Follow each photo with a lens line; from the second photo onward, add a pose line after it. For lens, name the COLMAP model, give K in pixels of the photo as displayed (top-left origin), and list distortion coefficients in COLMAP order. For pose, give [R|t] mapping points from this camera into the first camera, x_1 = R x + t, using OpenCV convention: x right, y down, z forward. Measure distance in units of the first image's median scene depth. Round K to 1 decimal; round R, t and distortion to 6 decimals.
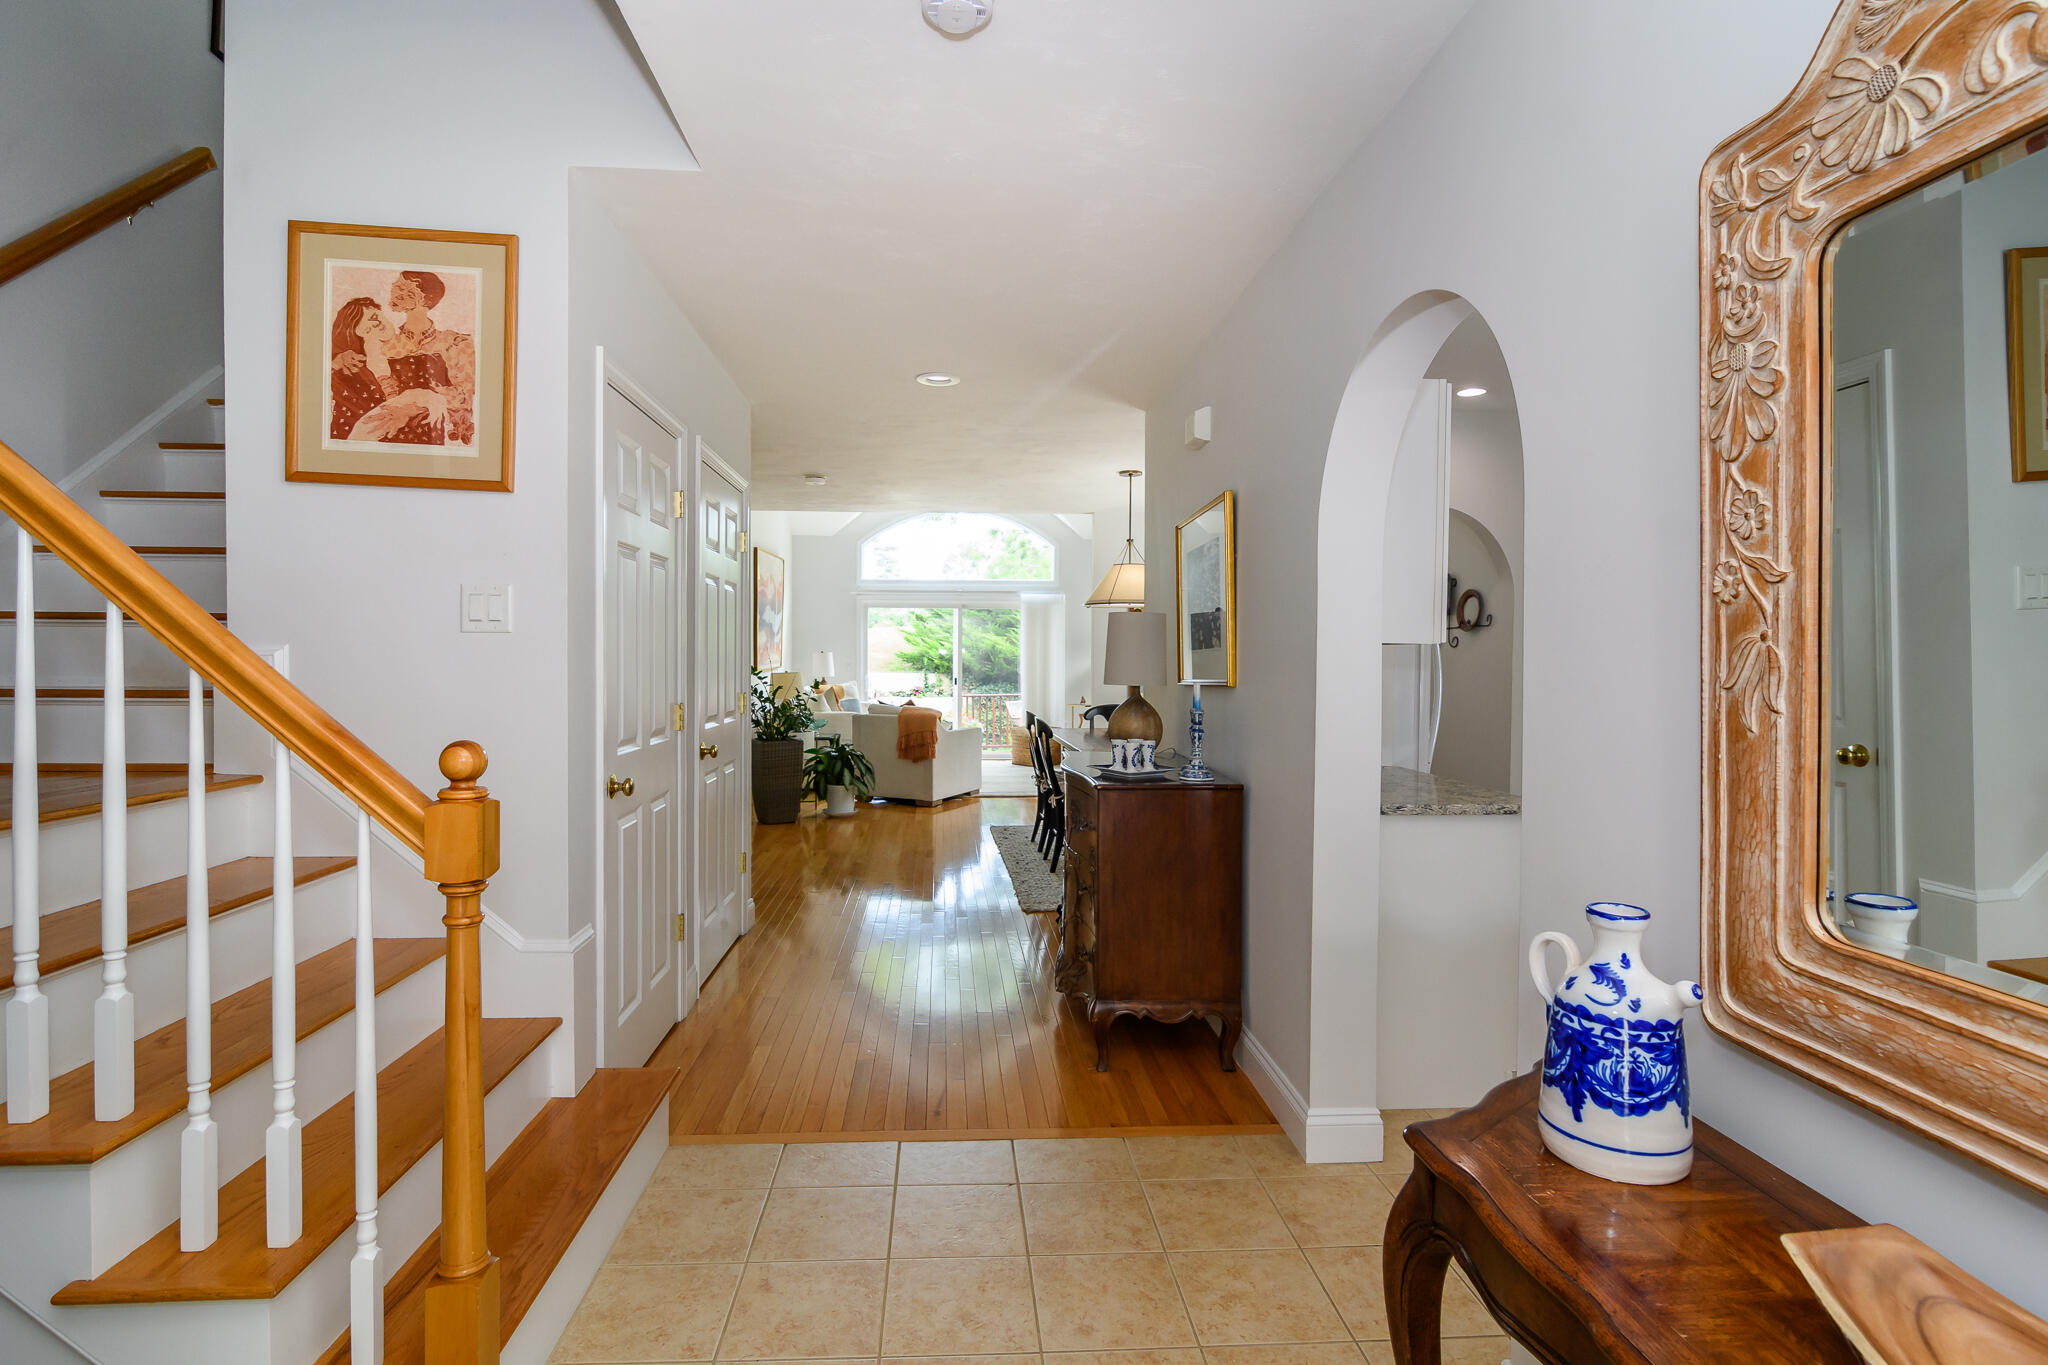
lens RADIAL K [[1017.3, 0, 1024.0], [0, 1017.3, 682.5], [0, 0, 1]] dist [-0.000943, -0.000113]
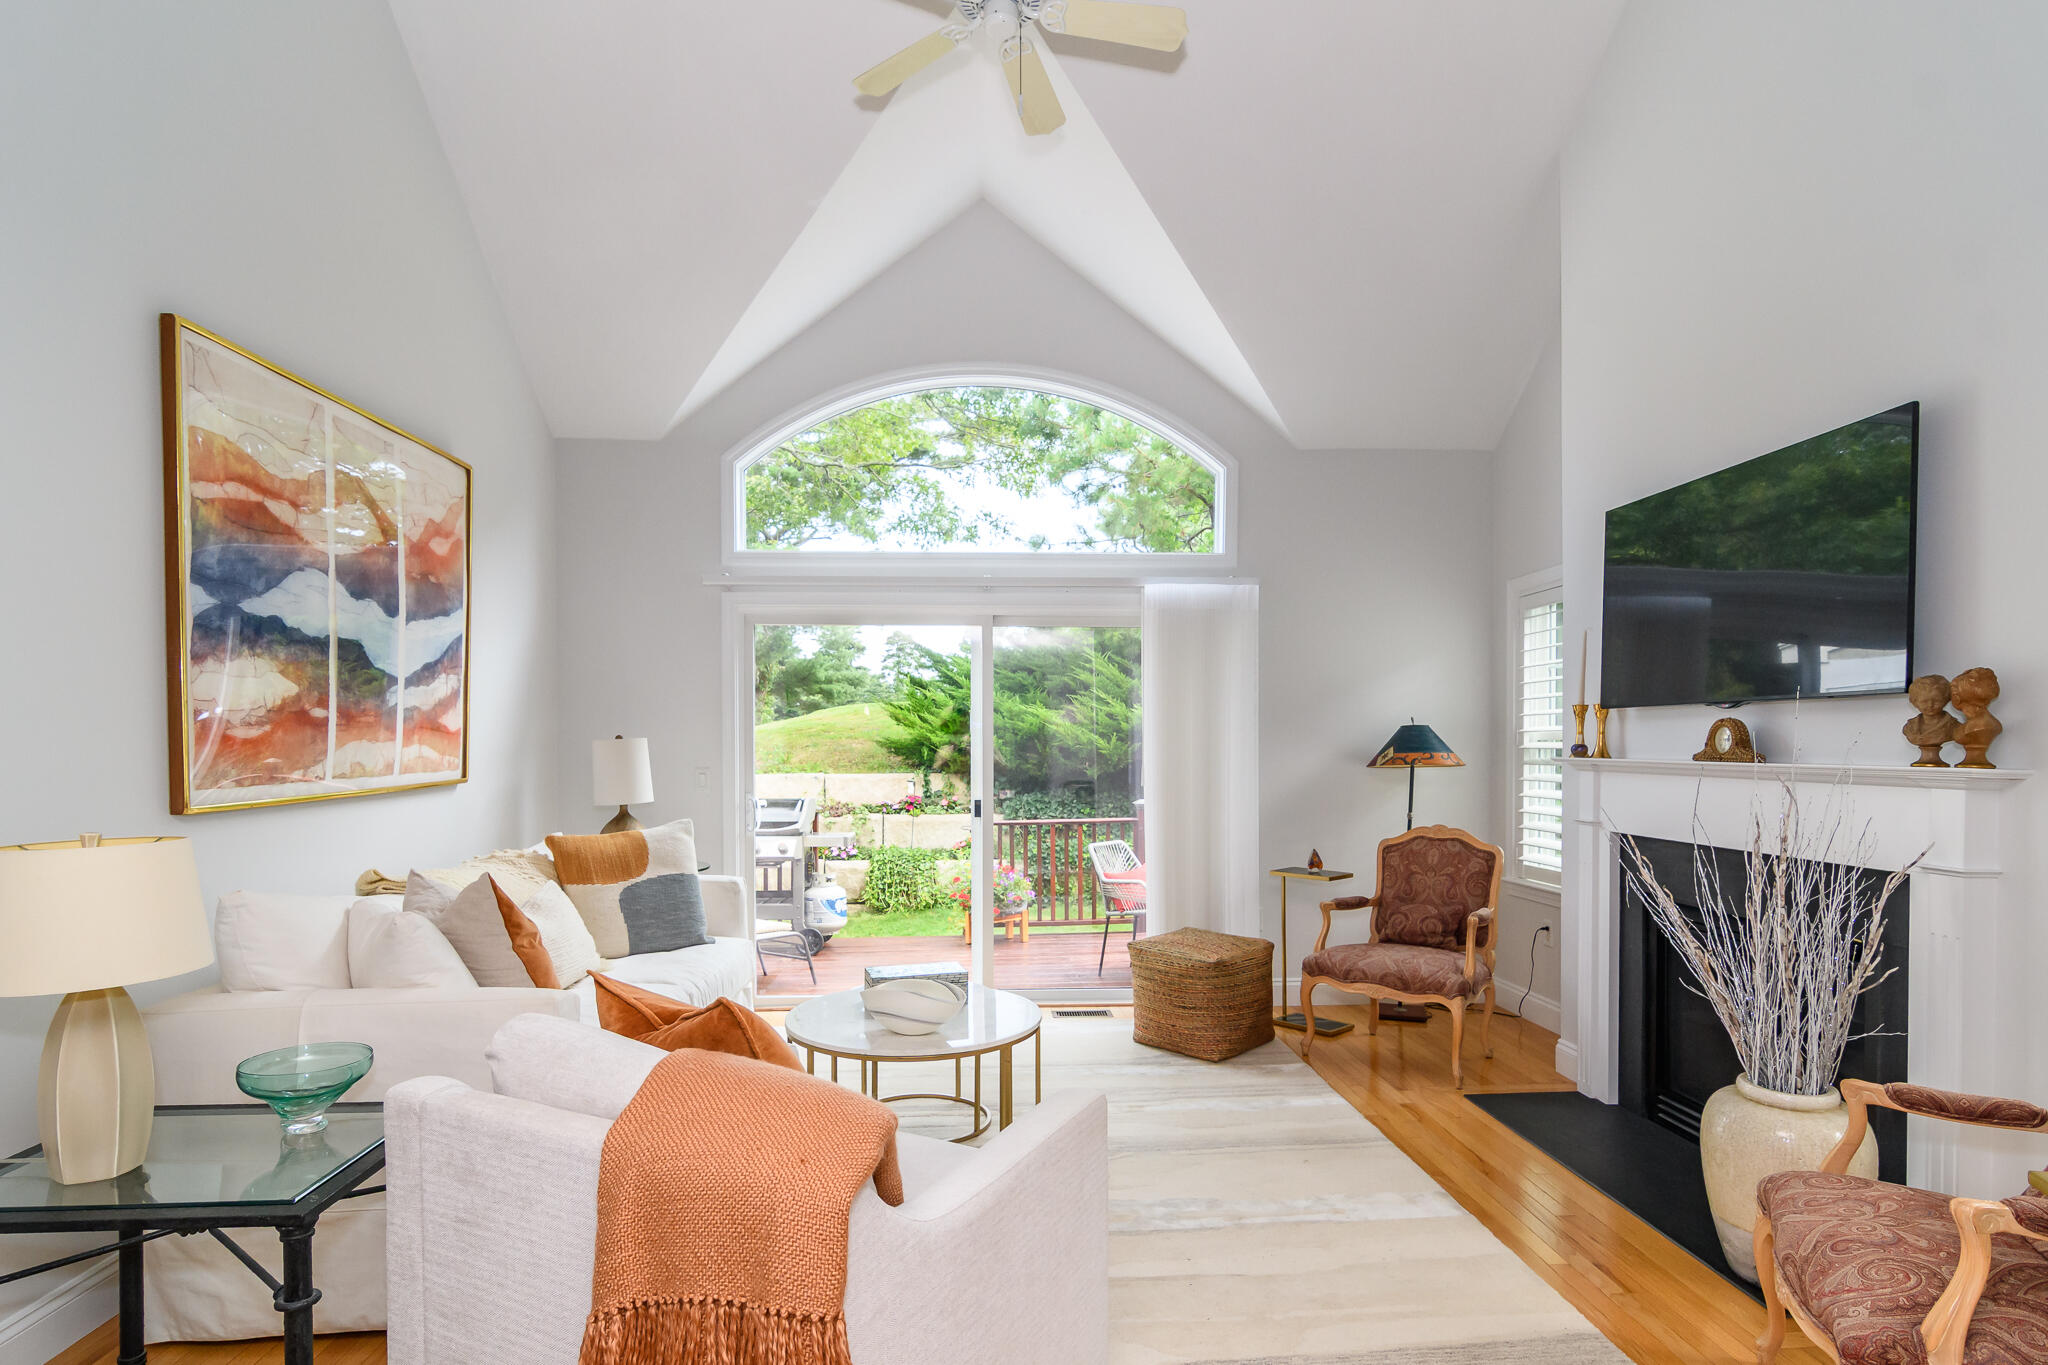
lens RADIAL K [[1049.9, 0, 1020.6], [0, 1049.9, 770.6], [0, 0, 1]] dist [-0.068538, -0.000057]
pose [[0.999680, -0.002708, -0.025136, -0.054223], [0.002712, 0.999996, 0.000120, -0.021655], [0.025136, -0.000188, 0.999684, 0.805154]]
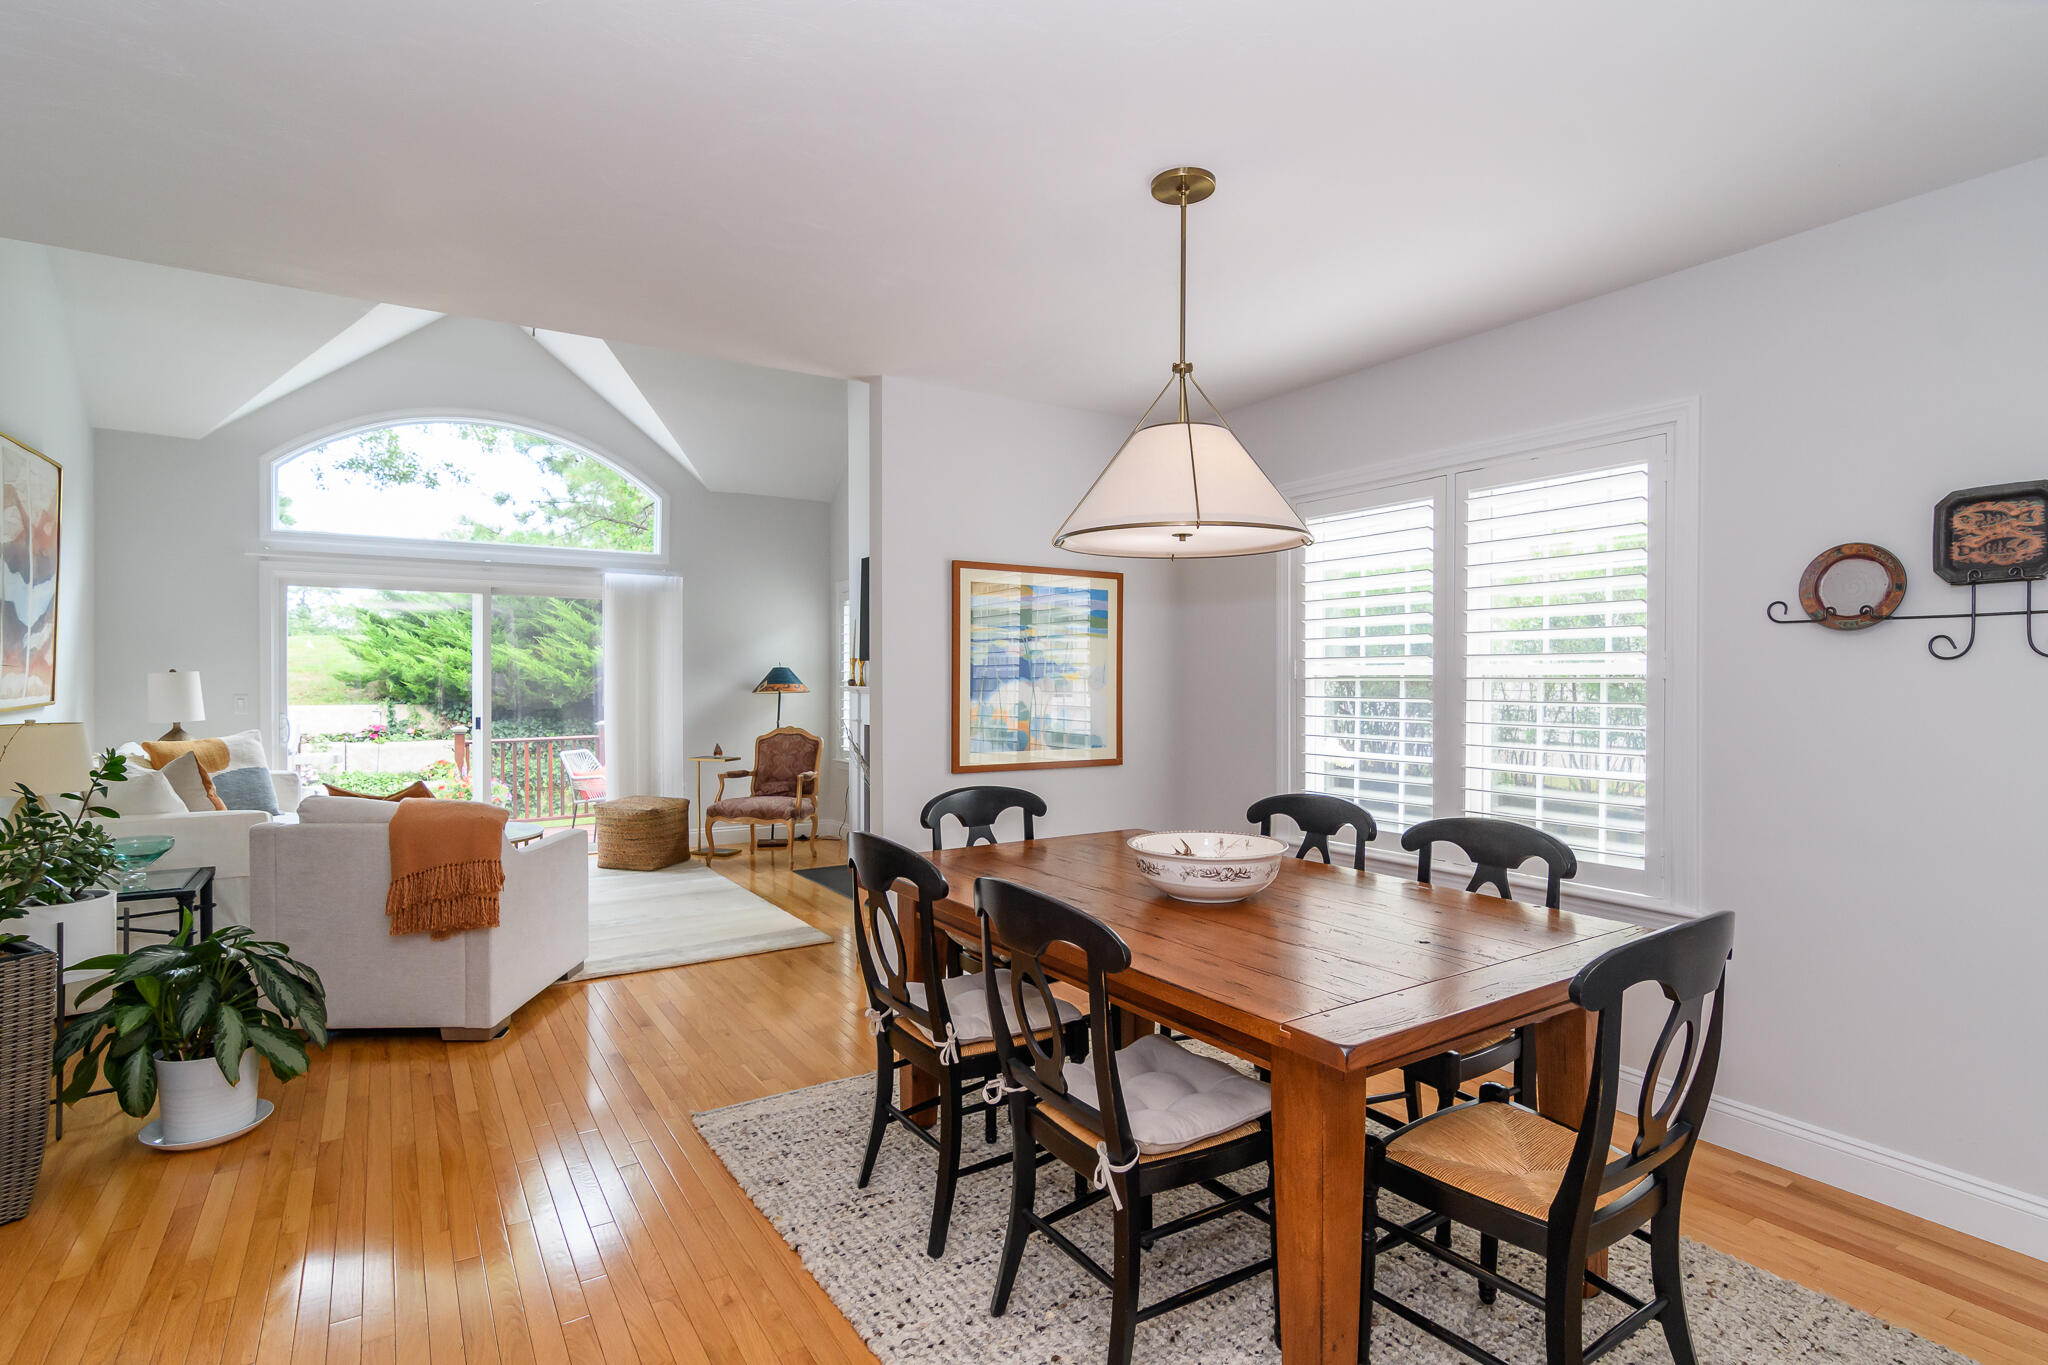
lens RADIAL K [[1017.3, 0, 1024.0], [0, 1017.3, 682.5], [0, 0, 1]] dist [-0.000943, -0.000113]
pose [[0.885564, -0.000390, 0.464518, -0.082869], [0.010520, 0.999760, -0.019216, -0.013070], [-0.464399, 0.021904, 0.885355, 0.491548]]
